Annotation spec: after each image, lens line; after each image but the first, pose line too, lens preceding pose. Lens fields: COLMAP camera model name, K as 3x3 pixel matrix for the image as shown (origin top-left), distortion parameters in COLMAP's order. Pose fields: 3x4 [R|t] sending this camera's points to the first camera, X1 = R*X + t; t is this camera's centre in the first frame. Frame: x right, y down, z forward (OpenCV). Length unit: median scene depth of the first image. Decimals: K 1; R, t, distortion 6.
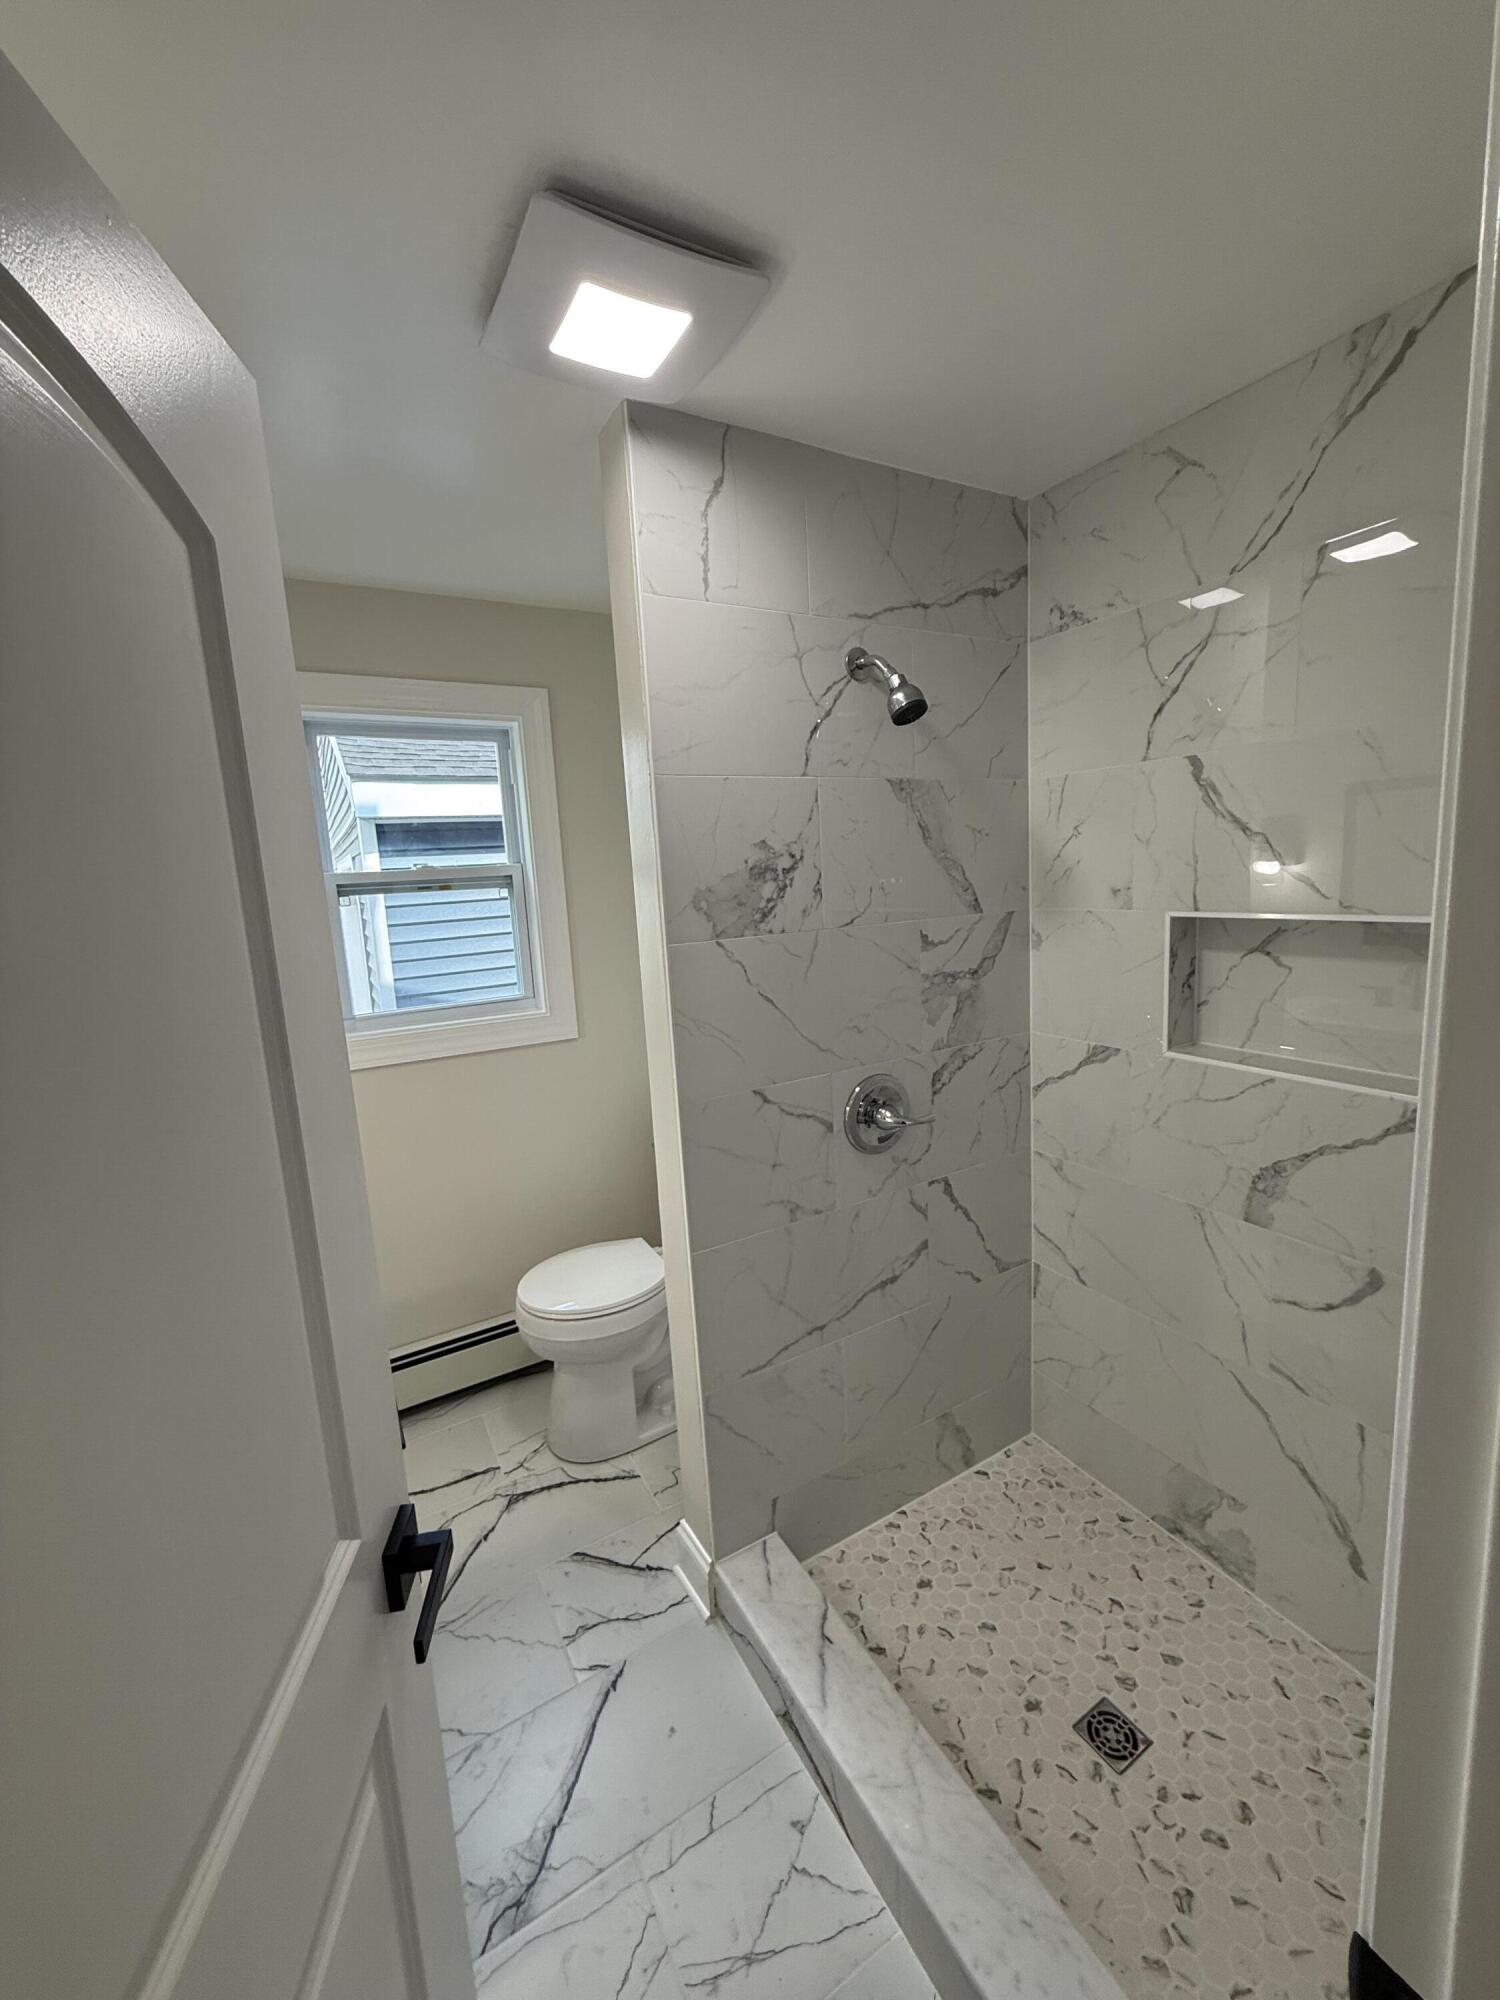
lens RADIAL K [[797.1, 0, 752.7], [0, 797.1, 992.2], [0, 0, 1]] dist [-0.000130, -0.000115]
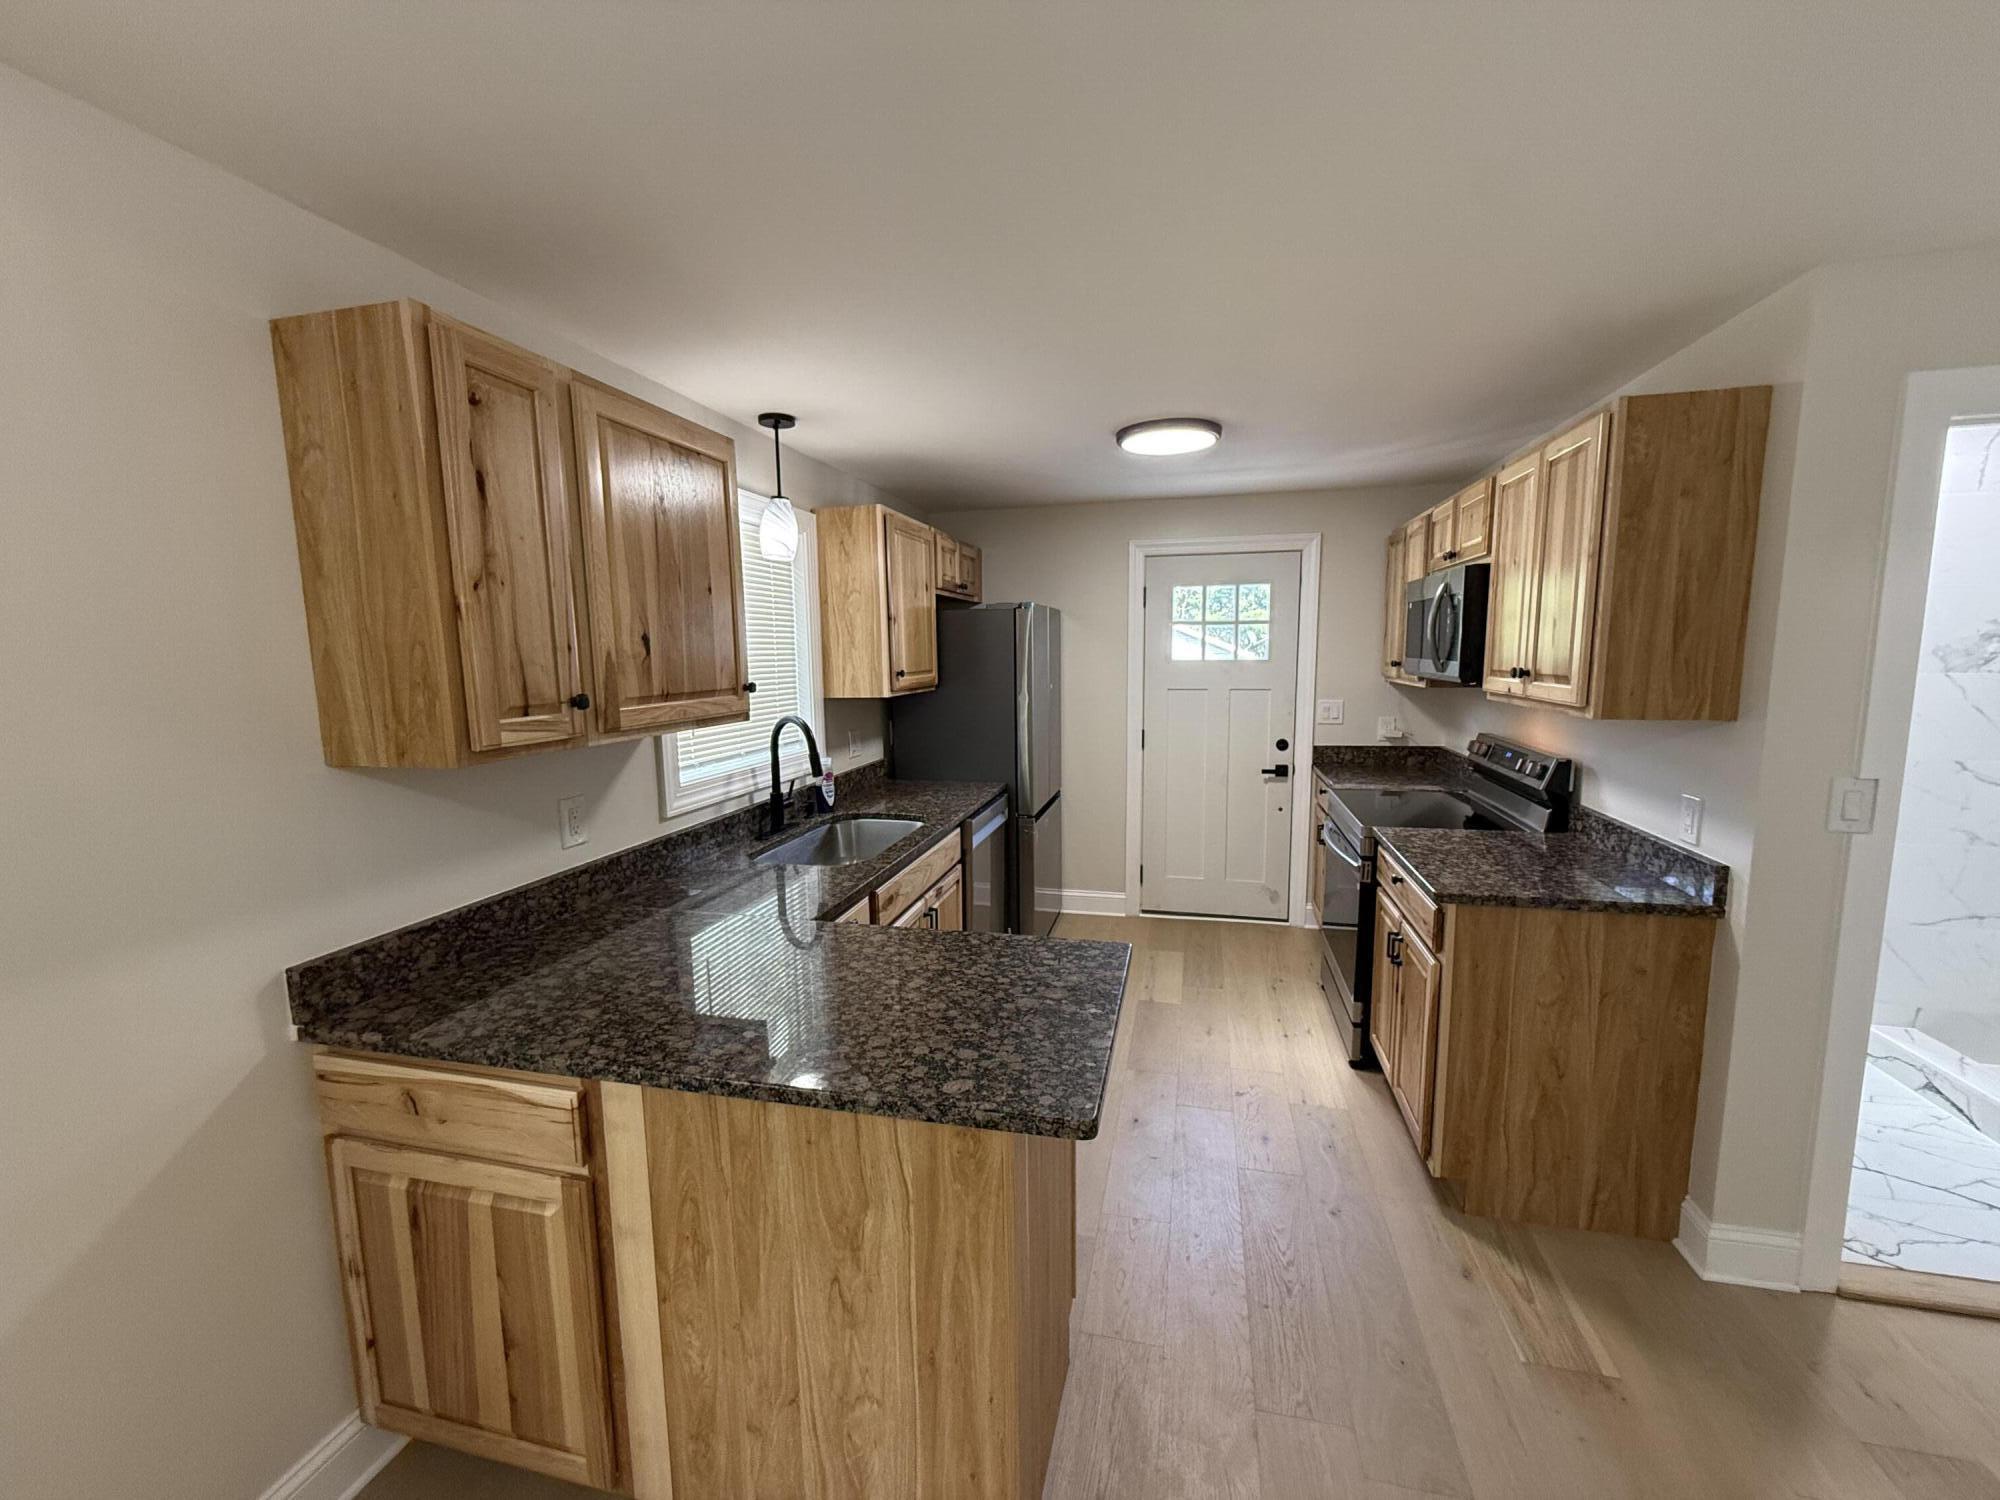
lens RADIAL K [[797.1, 0, 1006.6], [0, 797.1, 750.1], [0, 0, 1]] dist [-0.000130, -0.000115]
pose [[0.726578, 0.134018, -0.673887, -0.312269], [-0.134435, 0.989565, 0.051852, 0.267864], [0.673803, 0.052920, 0.737013, -1.572659]]
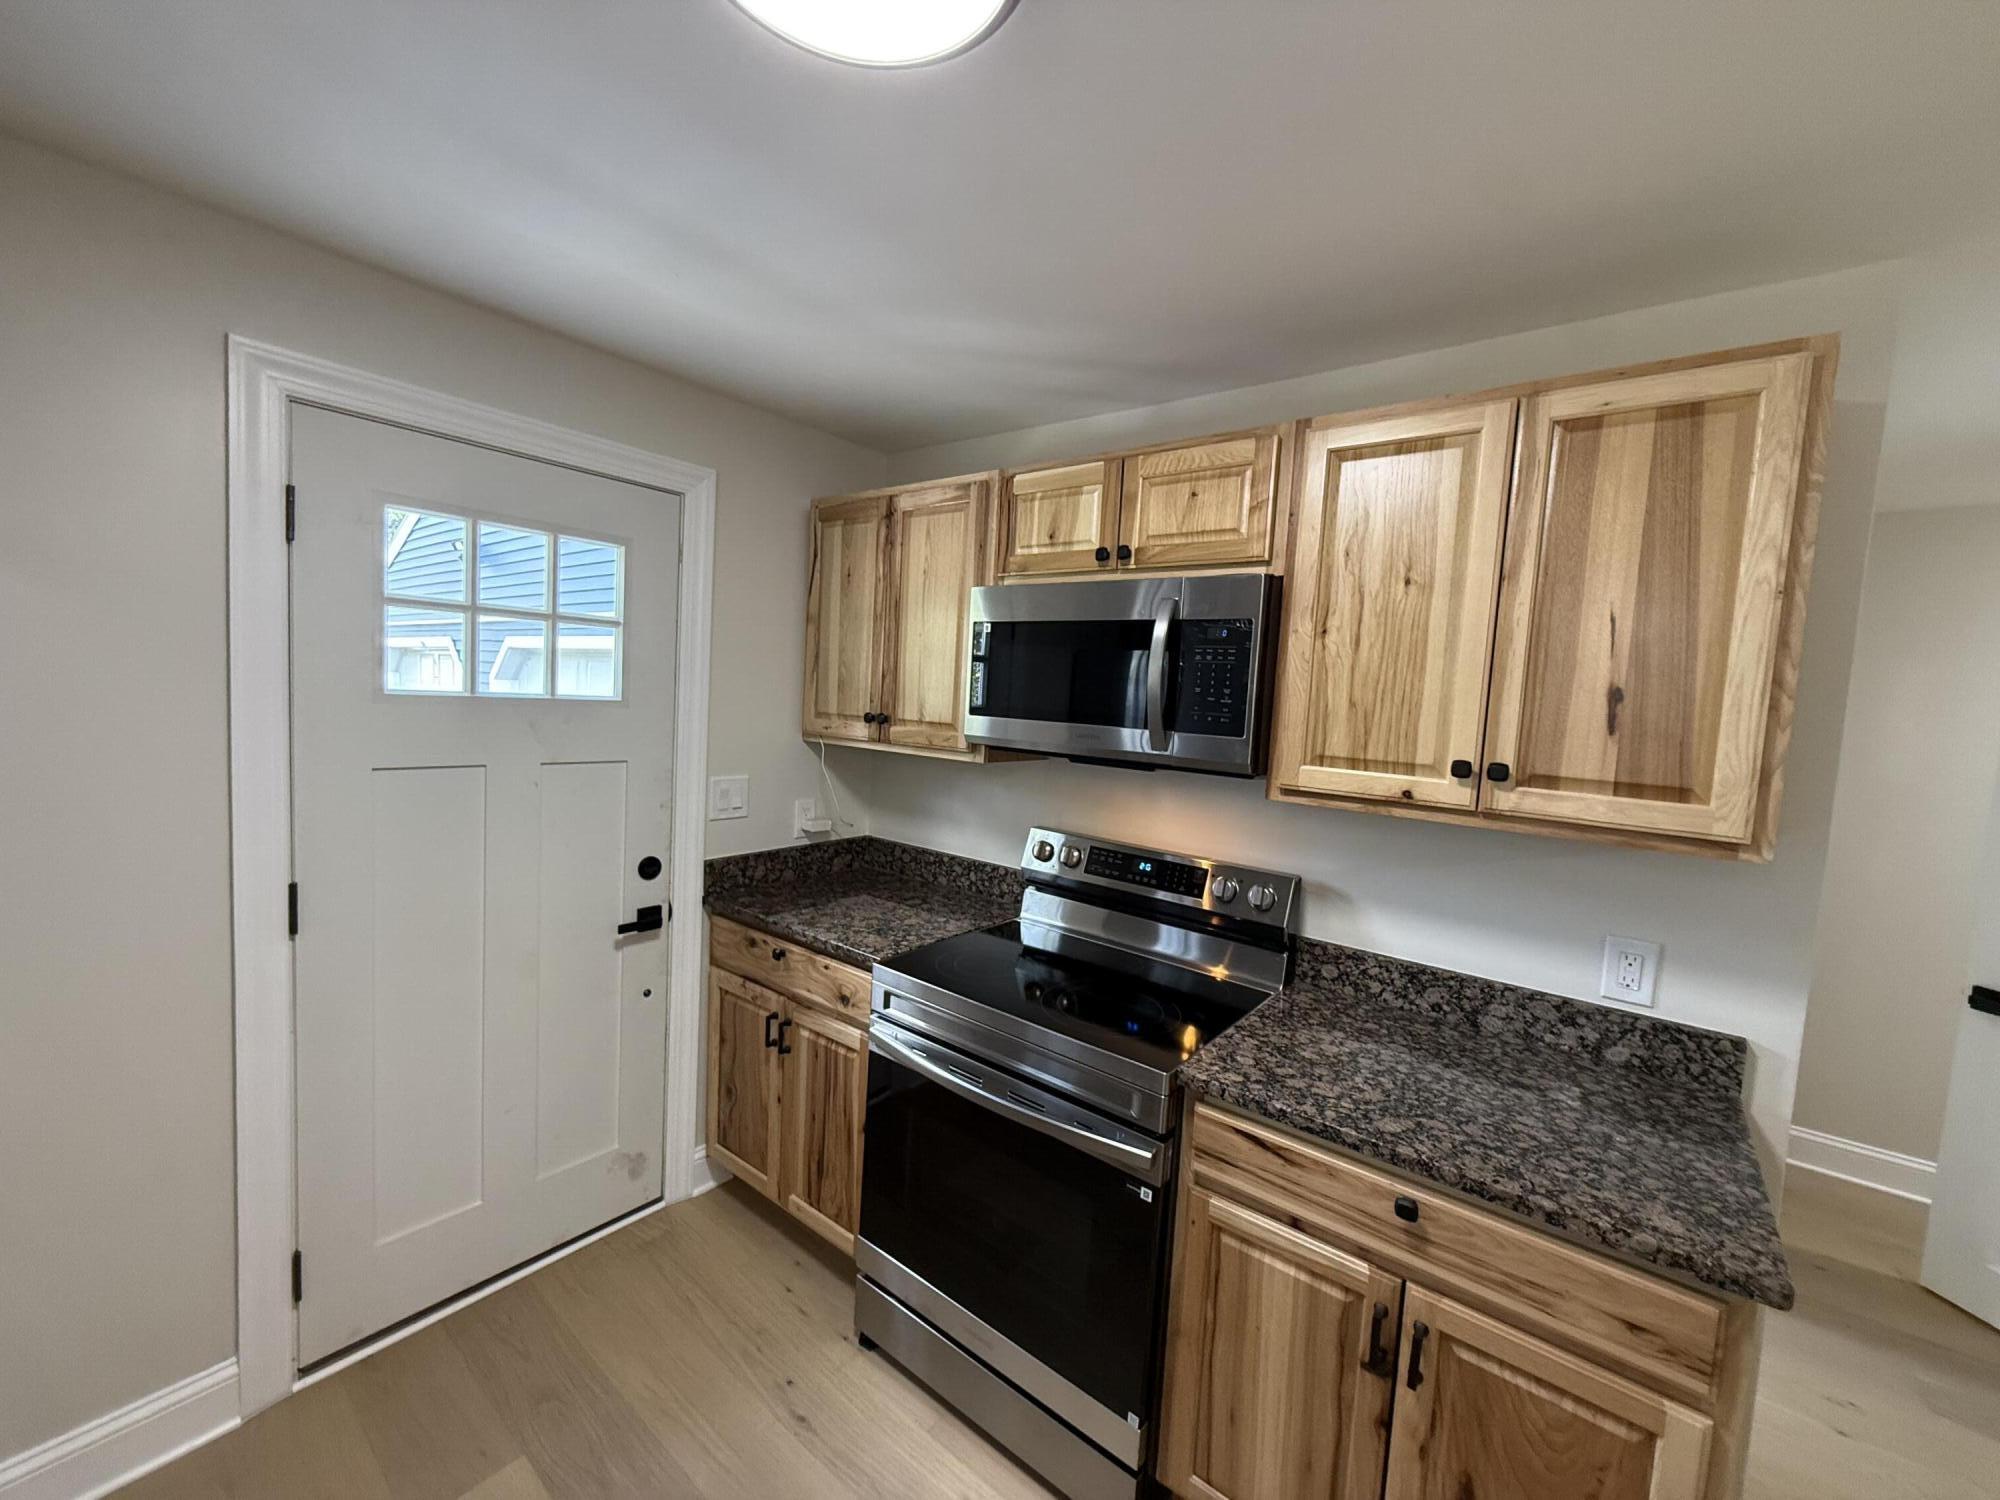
lens RADIAL K [[797.1, 0, 1006.7], [0, 797.1, 752.1], [0, 0, 1]] dist [-0.000130, -0.000115]
pose [[0.921706, 0.078062, 0.379952, -1.361084], [-0.047313, 0.994852, -0.089619, 0.165294], [-0.384992, 0.064626, 0.920655, -0.535132]]
